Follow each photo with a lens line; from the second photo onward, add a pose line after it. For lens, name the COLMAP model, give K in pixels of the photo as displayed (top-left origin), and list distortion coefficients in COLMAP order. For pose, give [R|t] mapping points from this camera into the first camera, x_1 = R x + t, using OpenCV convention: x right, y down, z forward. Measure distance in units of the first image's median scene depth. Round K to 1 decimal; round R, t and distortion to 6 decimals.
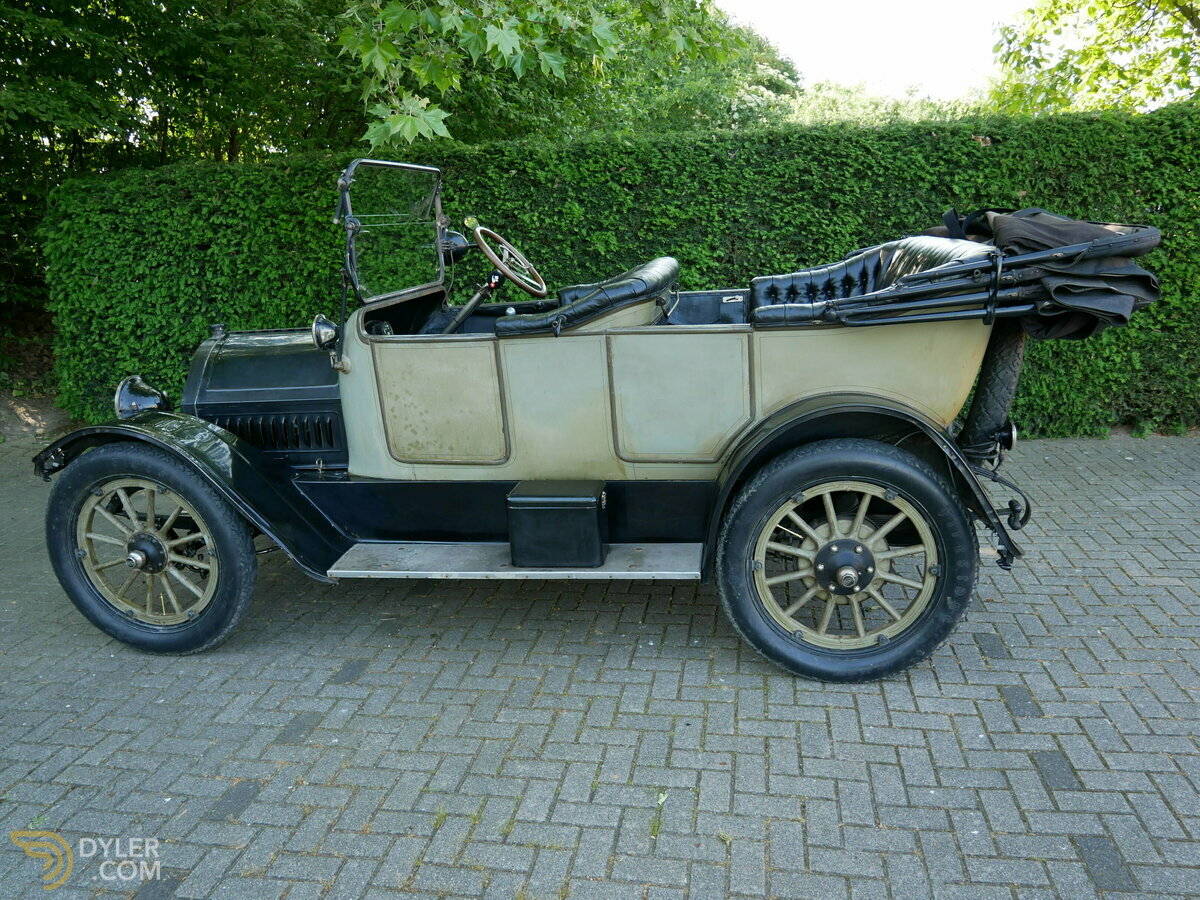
lens RADIAL K [[913.3, 0, 609.6], [0, 913.3, 449.6], [0, 0, 1]] dist [-0.046799, 0.025719]
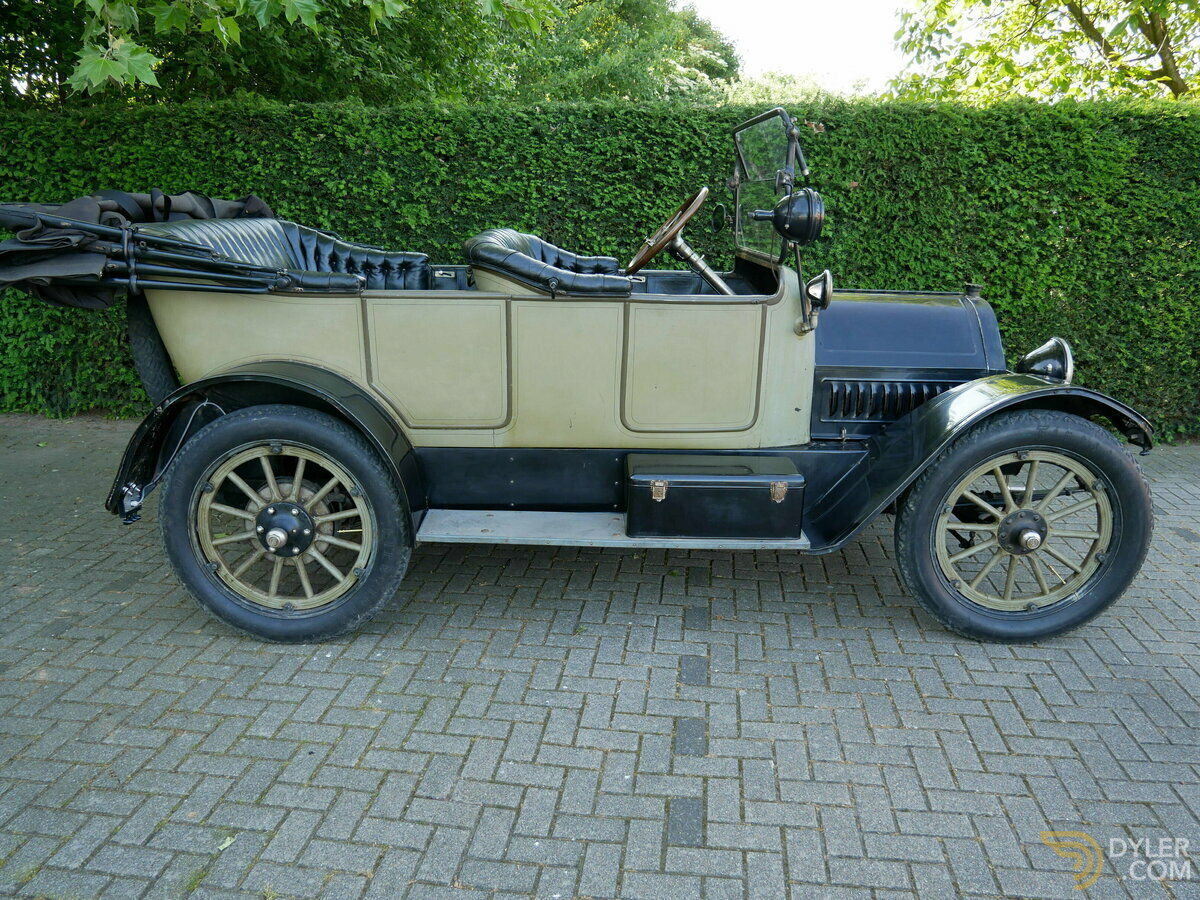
lens RADIAL K [[913.3, 0, 601.7], [0, 913.3, 449.6], [0, 0, 1]] dist [-0.046799, 0.025719]
pose [[0.998130, 0.037107, 0.048567, 0.151367], [-0.038284, 0.998990, 0.023532, -0.014841], [-0.047645, -0.025347, 0.998543, 0.045085]]
